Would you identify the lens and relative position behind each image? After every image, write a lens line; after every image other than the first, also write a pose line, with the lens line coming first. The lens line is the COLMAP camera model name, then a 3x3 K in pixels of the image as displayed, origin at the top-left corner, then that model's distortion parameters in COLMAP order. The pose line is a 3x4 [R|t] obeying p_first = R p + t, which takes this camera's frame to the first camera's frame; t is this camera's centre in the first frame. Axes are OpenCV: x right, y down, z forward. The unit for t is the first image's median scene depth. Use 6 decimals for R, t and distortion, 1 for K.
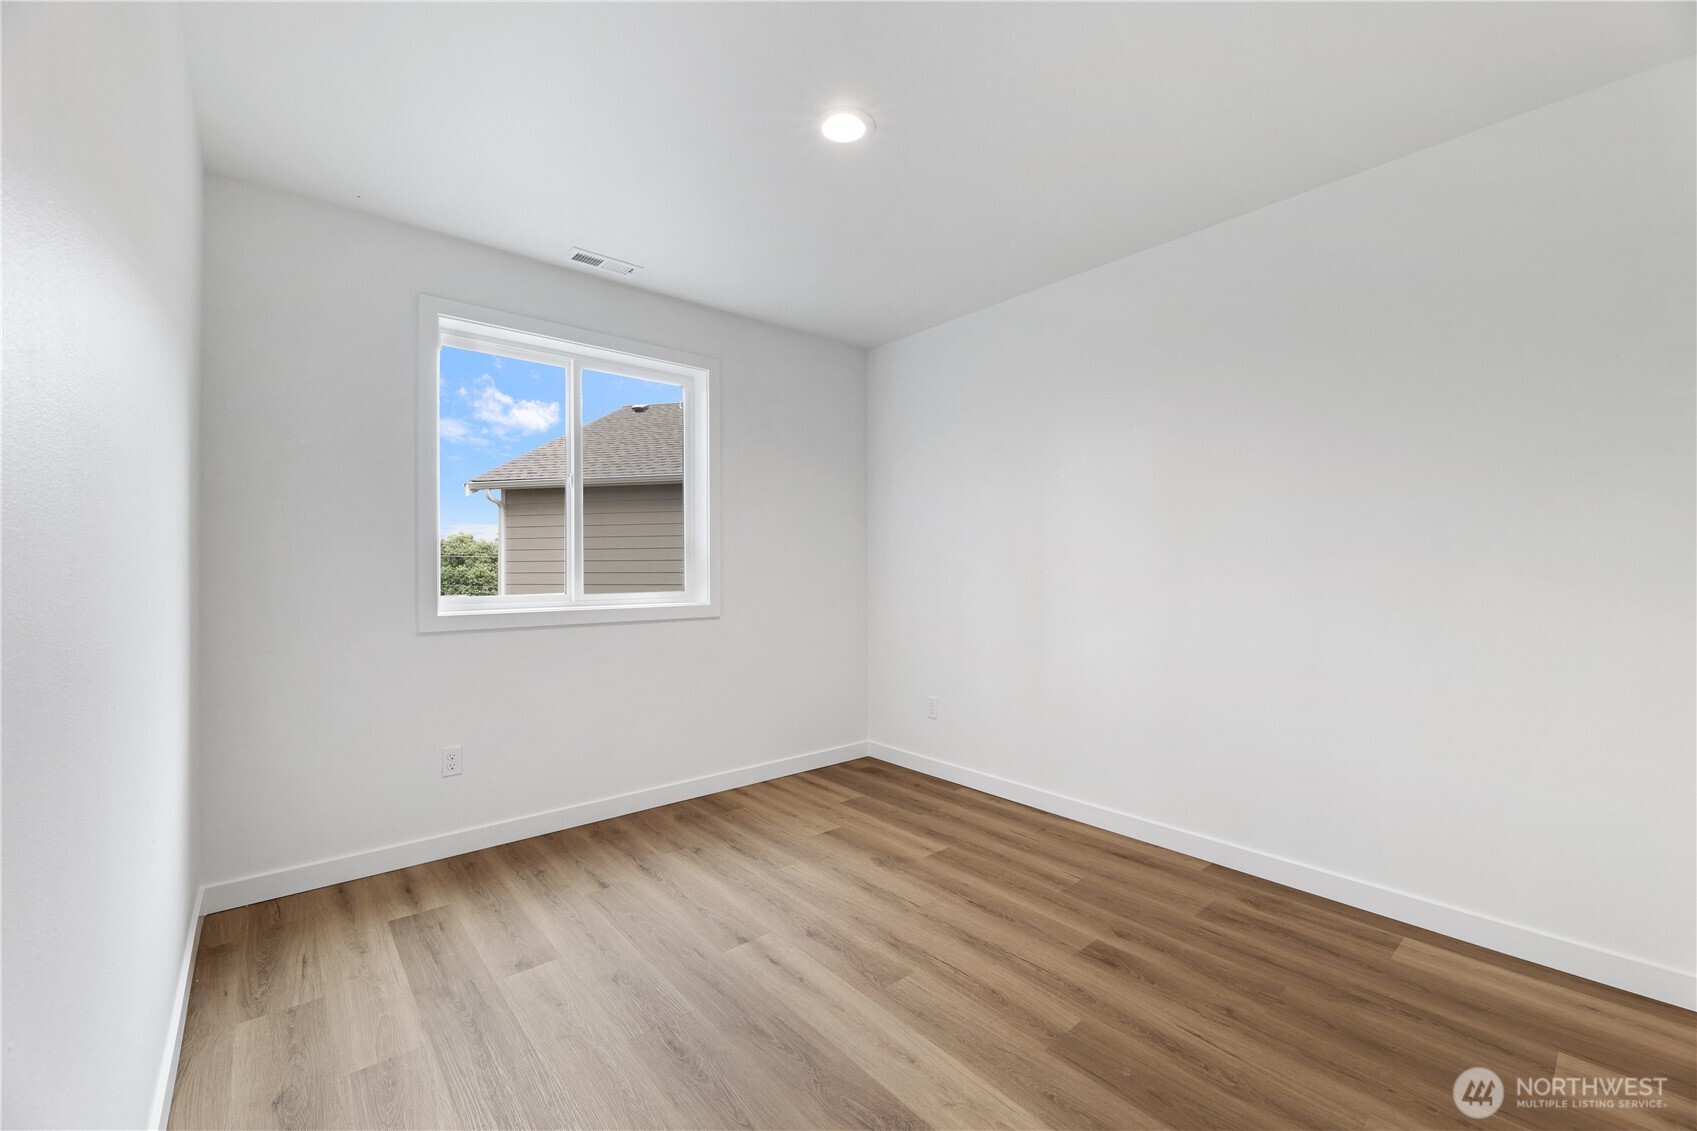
lens RADIAL K [[686.3, 0, 839.4], [0, 686.3, 566.6], [0, 0, 1]] dist [-0.002806, -0.000211]
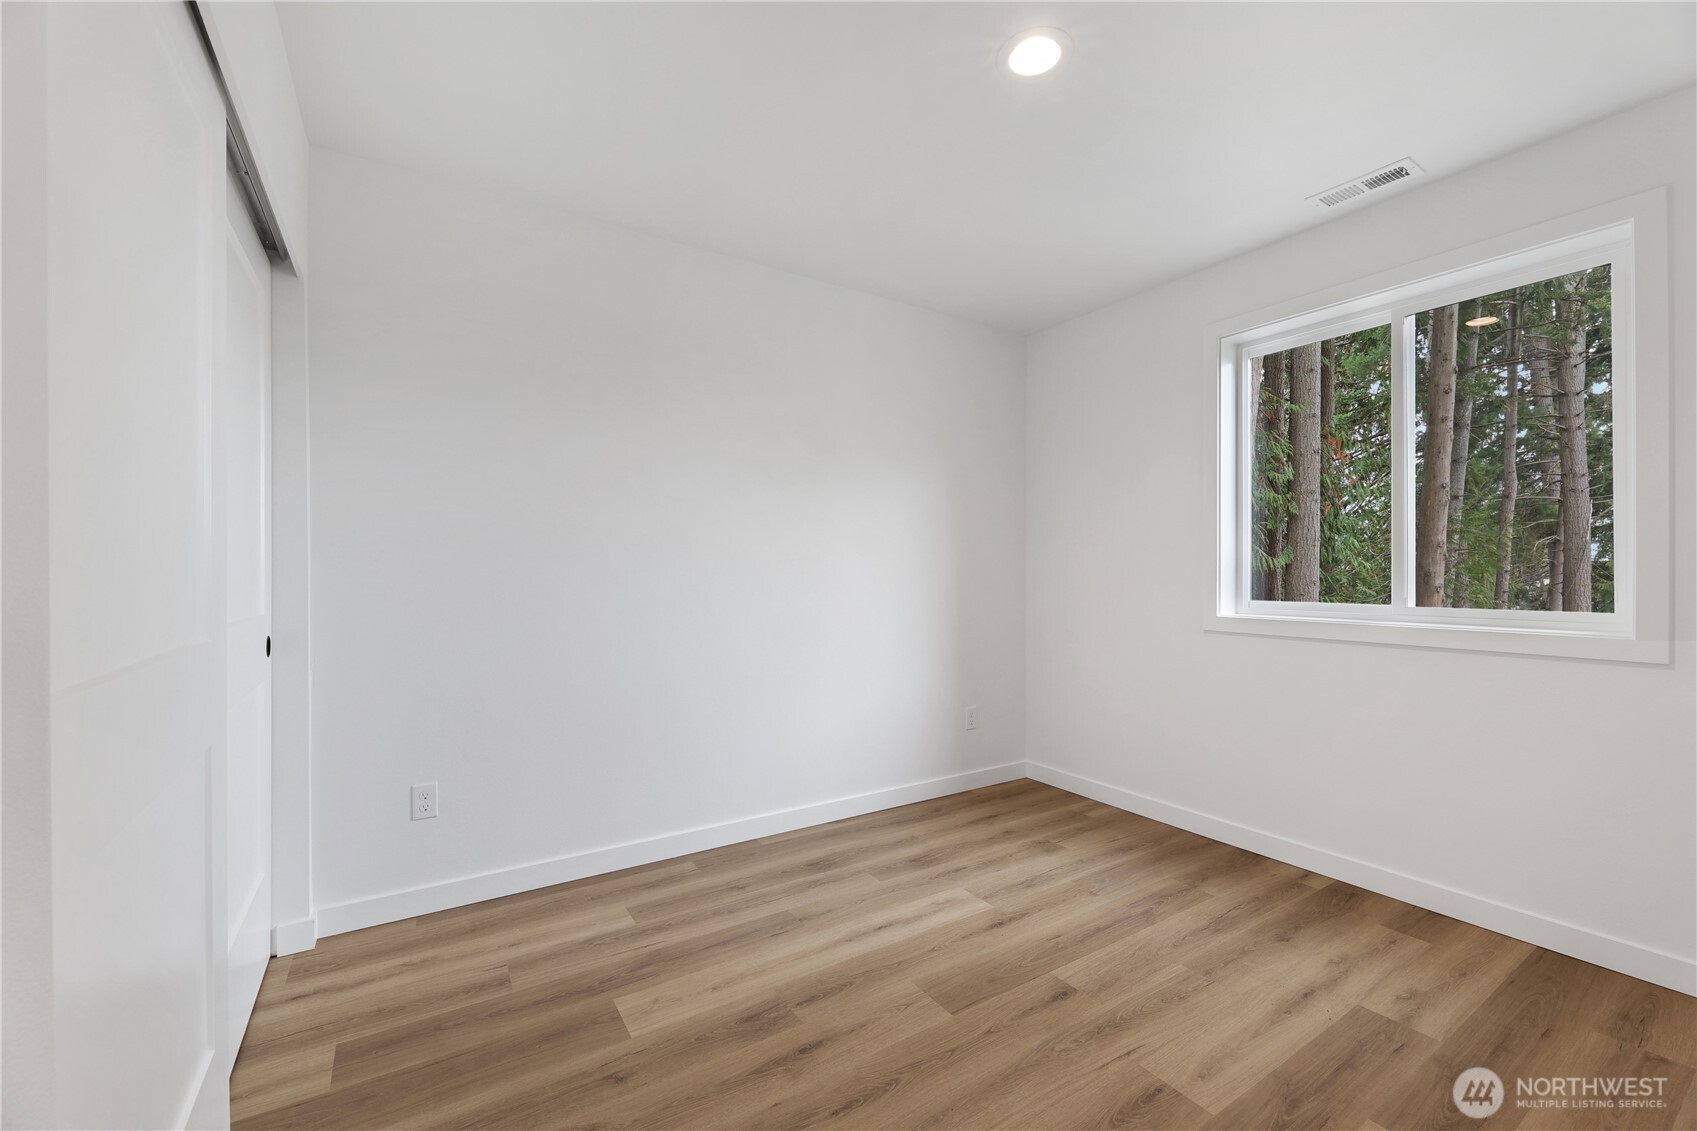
lens RADIAL K [[686.3, 0, 839.4], [0, 686.3, 566.6], [0, 0, 1]] dist [-0.002806, -0.000211]
pose [[-0.130933, -0.006047, -0.991373, 0.488008], [-0.004746, 0.999974, -0.005473, 0.002732], [0.991380, 0.003989, -0.130958, 0.486453]]
